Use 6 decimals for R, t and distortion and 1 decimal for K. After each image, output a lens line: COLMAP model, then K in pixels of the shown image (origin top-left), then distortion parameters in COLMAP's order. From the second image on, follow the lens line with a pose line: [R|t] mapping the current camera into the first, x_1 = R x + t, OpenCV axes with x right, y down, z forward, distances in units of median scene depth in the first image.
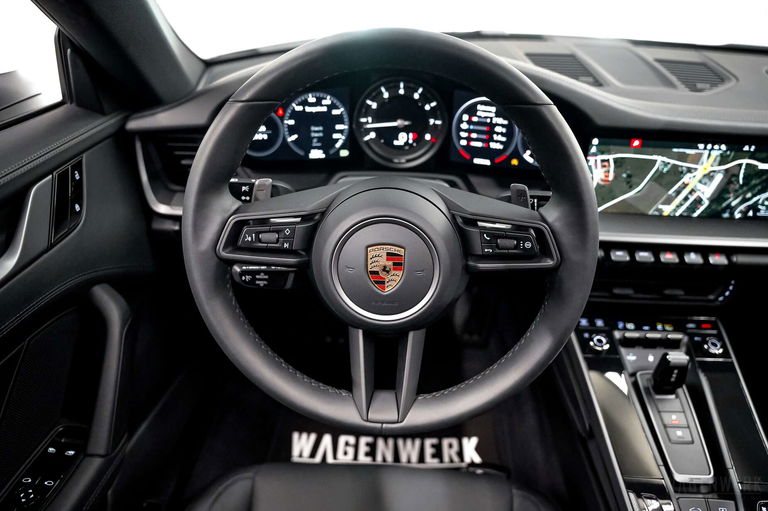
lens RADIAL K [[526.2, 0, 384.5], [0, 526.2, 256.8], [0, 0, 1]] dist [-0.176885, 0.123183]
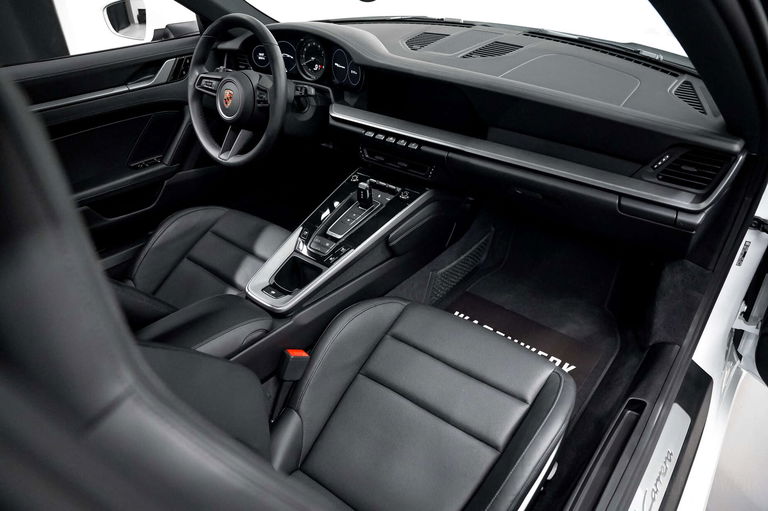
lens RADIAL K [[526.2, 0, 384.5], [0, 526.2, 256.8], [0, 0, 1]] dist [-0.176885, 0.123183]
pose [[0.808017, 0.298645, -0.507858, 1.626464], [-0.283856, 0.952696, 0.108608, 0.205842], [0.516270, 0.056402, 0.854567, -0.596638]]
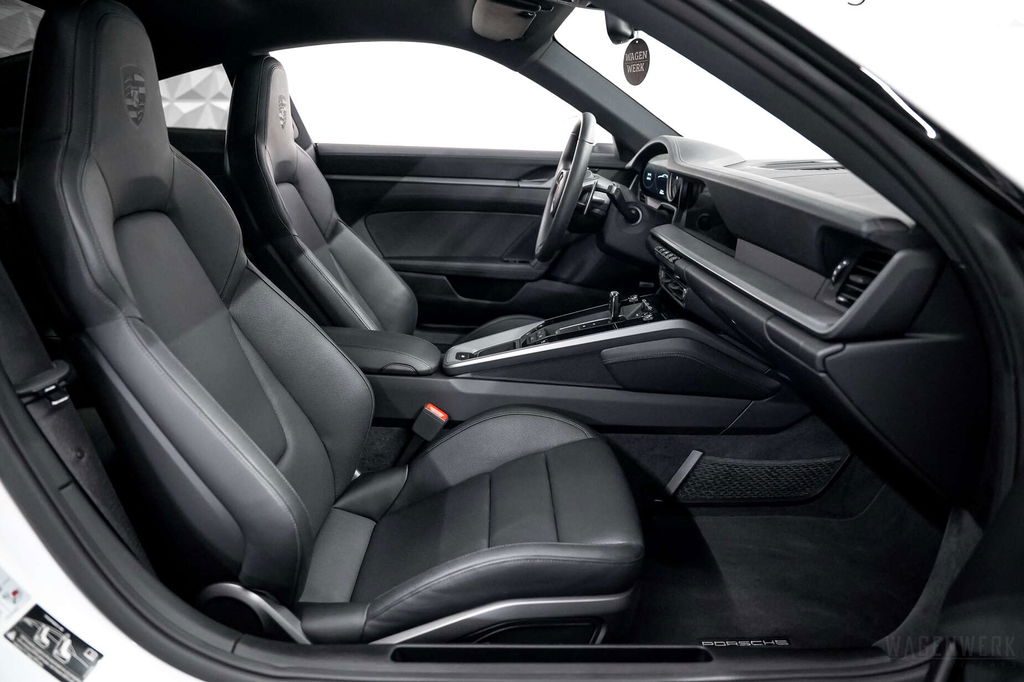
lens RADIAL K [[701.5, 0, 512.6], [0, 701.5, 342.8], [0, 0, 1]] dist [-0.176885, 0.123183]
pose [[0.059013, 0.265583, -0.962280, 2.619084], [-0.533501, 0.823141, 0.194464, 0.059697], [0.843738, 0.501901, 0.190265, 0.360485]]
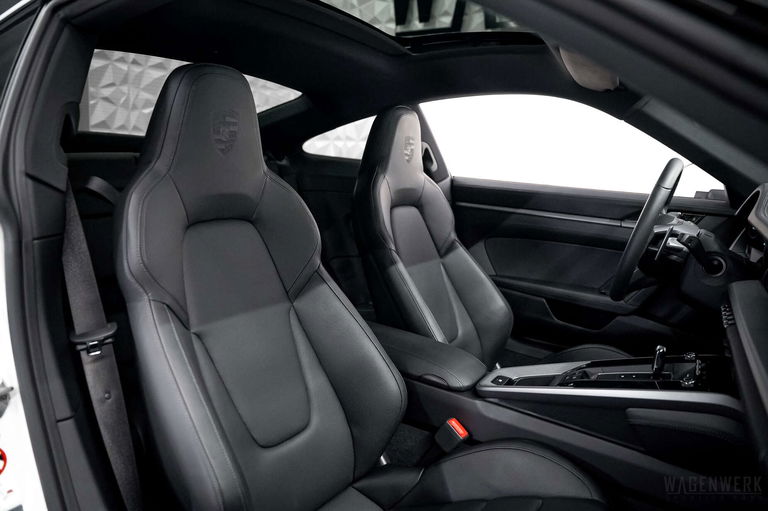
lens RADIAL K [[526.2, 0, 384.5], [0, 526.2, 256.8], [0, 0, 1]] dist [-0.176885, 0.123183]
pose [[-0.488602, 0.109166, -0.865651, 2.132168], [-0.497587, 0.780121, 0.379234, -0.170790], [0.716712, 0.616031, -0.326849, 0.699483]]
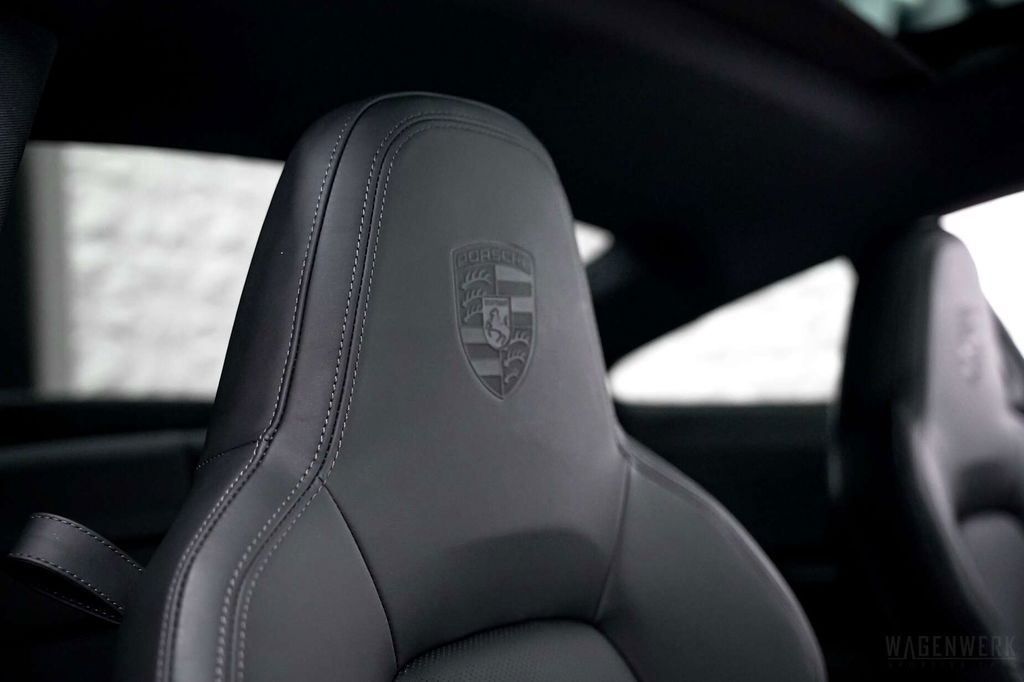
lens RADIAL K [[1141.0, 0, 512.0], [0, 1141.0, 341.0], [0, 0, 1]] dist [-0.015270, -0.011245]
pose [[-0.629300, -0.044917, -0.775863, 1.767475], [-0.356707, 0.903652, 0.237009, 0.123922], [0.690465, 0.425905, -0.584690, 0.240139]]
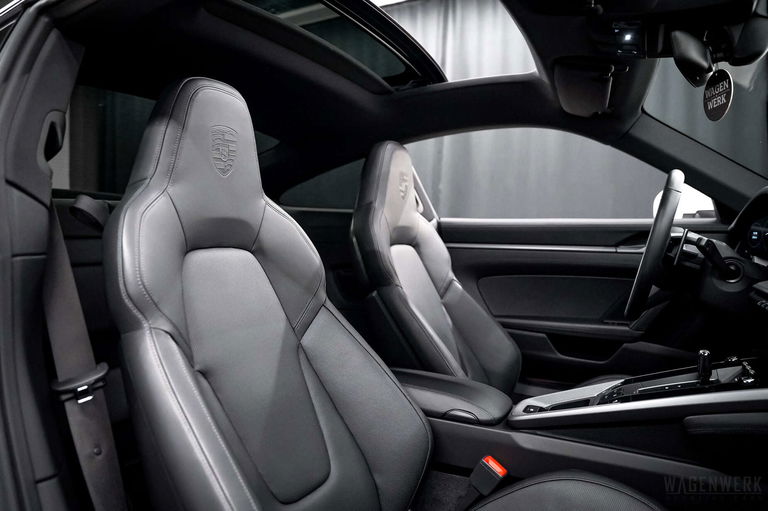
lens RADIAL K [[526.2, 0, 384.5], [0, 526.2, 256.8], [0, 0, 1]] dist [-0.176885, 0.123183]
pose [[-0.413134, 0.012065, -0.910590, 2.106877], [-0.470742, 0.853130, 0.224879, 0.070063], [0.779565, 0.521558, -0.346777, 0.615478]]
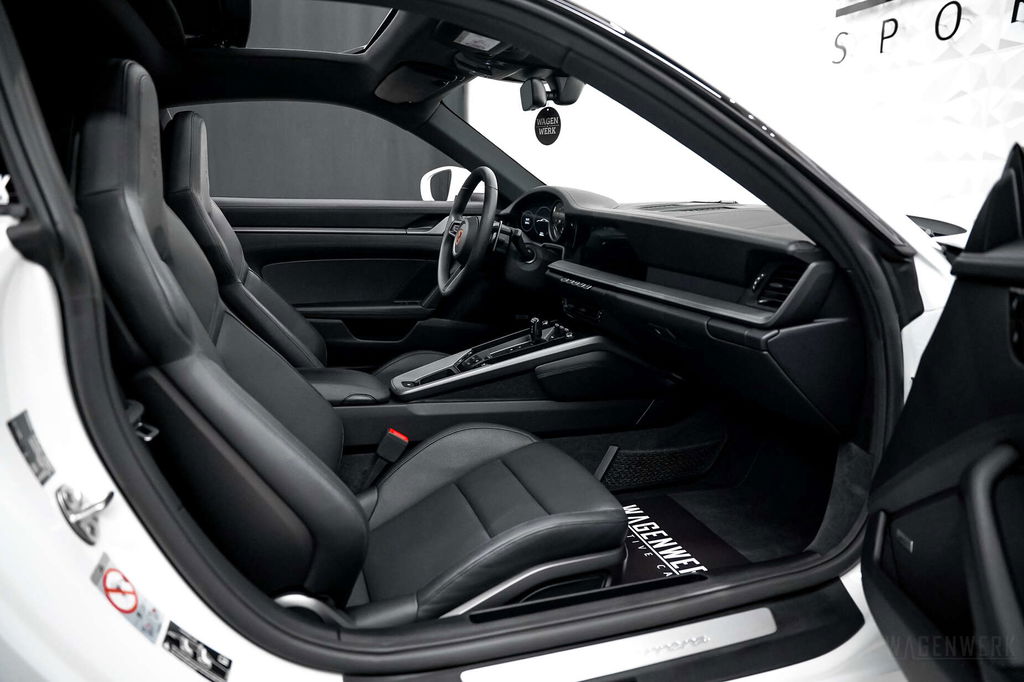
lens RADIAL K [[701.5, 0, 512.6], [0, 701.5, 342.8], [0, 0, 1]] dist [-0.176885, 0.123183]
pose [[0.360673, 0.183474, -0.914468, 2.834888], [-0.491379, 0.870736, -0.019104, 0.347237], [0.792756, 0.456241, 0.404206, -0.094139]]
